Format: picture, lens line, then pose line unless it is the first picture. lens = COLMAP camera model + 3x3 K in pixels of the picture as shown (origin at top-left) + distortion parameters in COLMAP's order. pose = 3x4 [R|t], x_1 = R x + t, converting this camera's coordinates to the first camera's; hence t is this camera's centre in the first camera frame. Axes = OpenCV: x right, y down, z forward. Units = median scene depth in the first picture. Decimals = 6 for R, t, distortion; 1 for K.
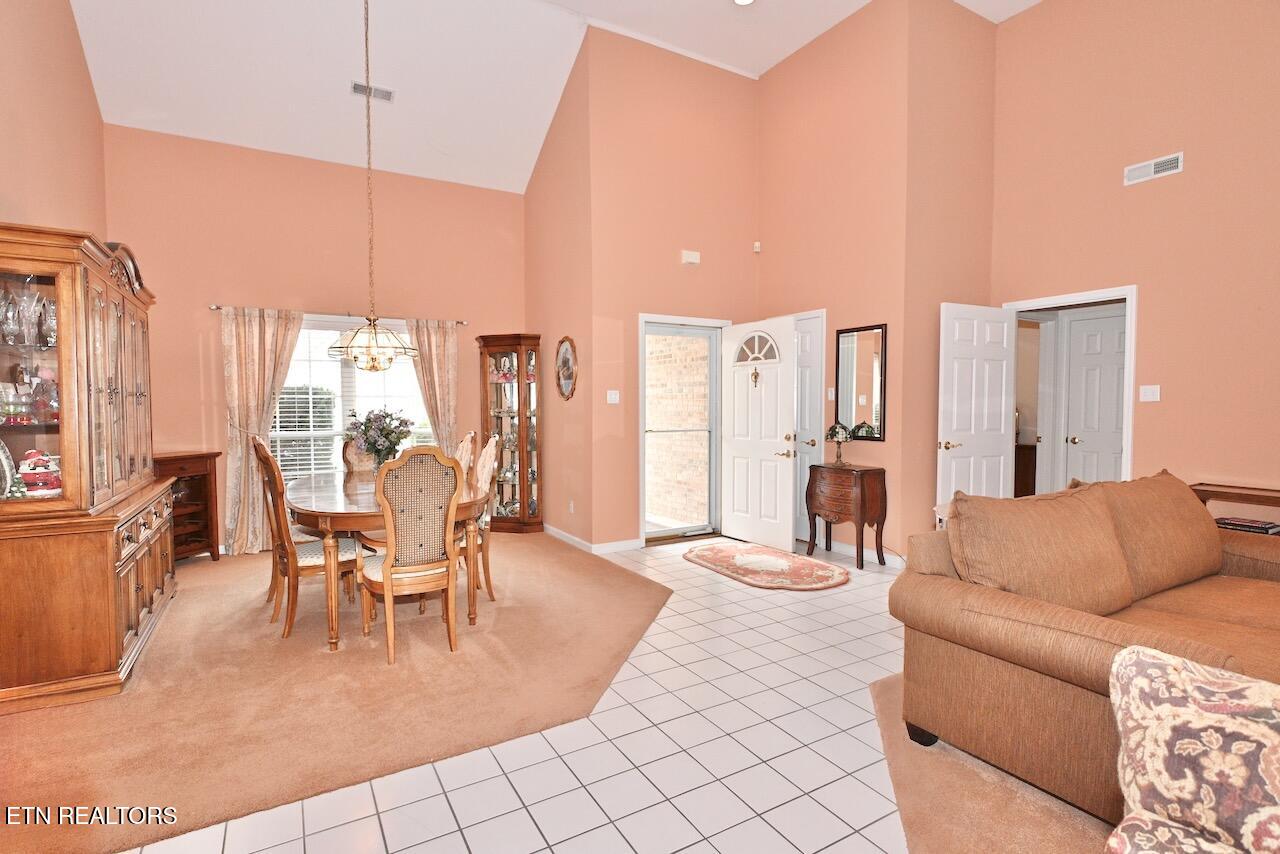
lens RADIAL K [[615.3, 0, 638.3], [0, 615.3, 427.0], [0, 0, 1]] dist [-0.003899, 0.001663]
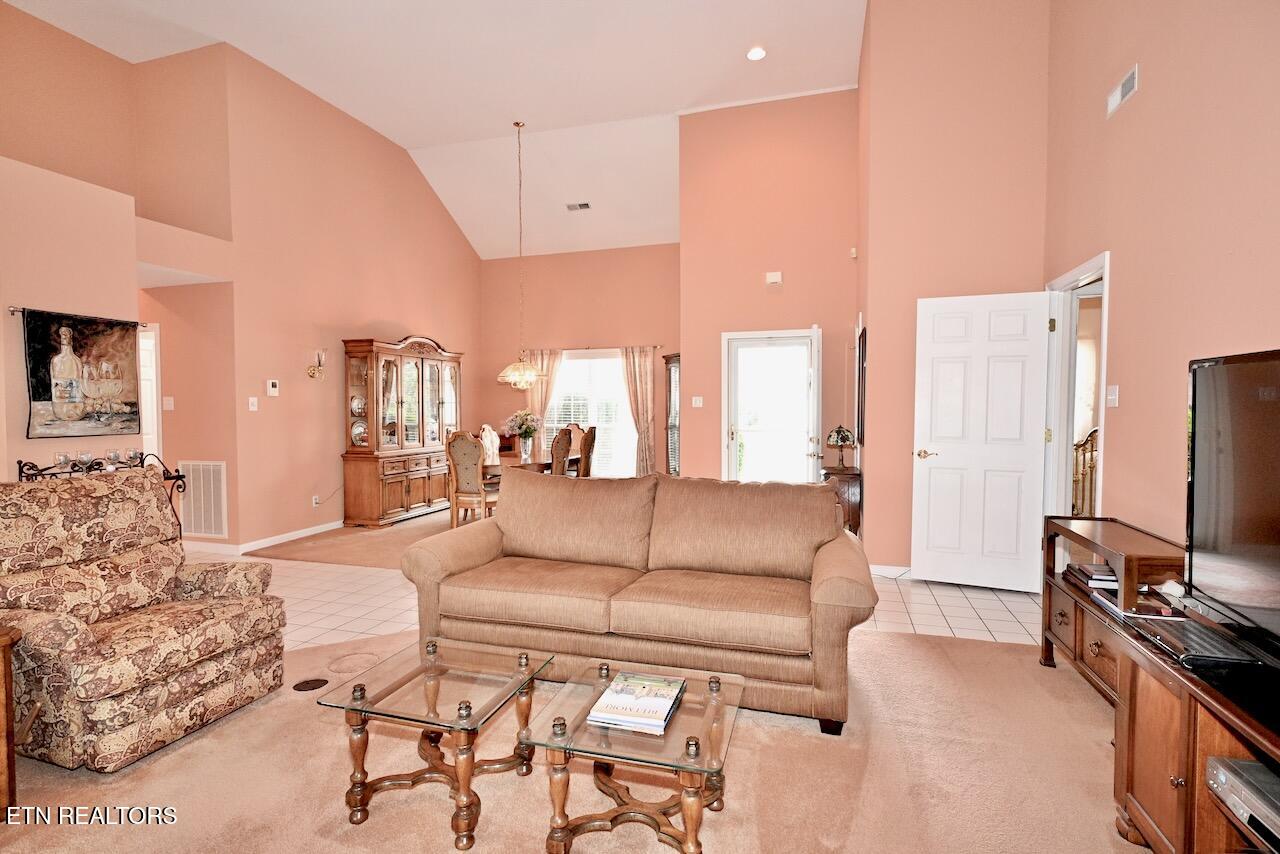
lens RADIAL K [[615.3, 0, 638.3], [0, 615.3, 427.0], [0, 0, 1]] dist [-0.003899, 0.001663]
pose [[0.677168, 0.025726, -0.735379, 0.783675], [-0.024200, 0.999627, 0.012687, -0.009967], [0.735430, 0.009205, 0.677538, 0.056456]]
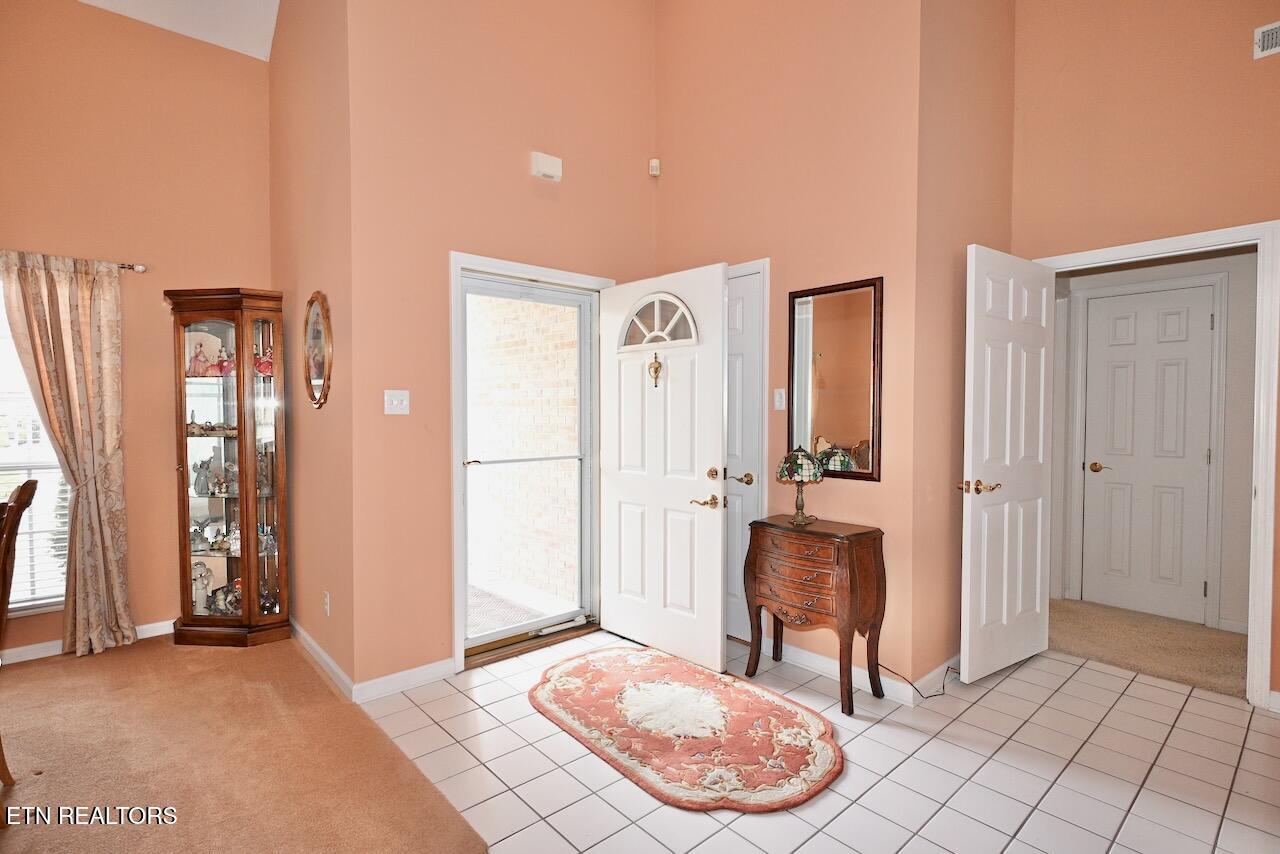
lens RADIAL K [[615.3, 0, 638.3], [0, 615.3, 427.0], [0, 0, 1]] dist [-0.003899, 0.001663]
pose [[0.981724, -0.003090, 0.190285, 0.061020], [0.005266, 0.999926, -0.010926, -0.019817], [-0.190237, 0.011728, 0.981668, 0.422944]]
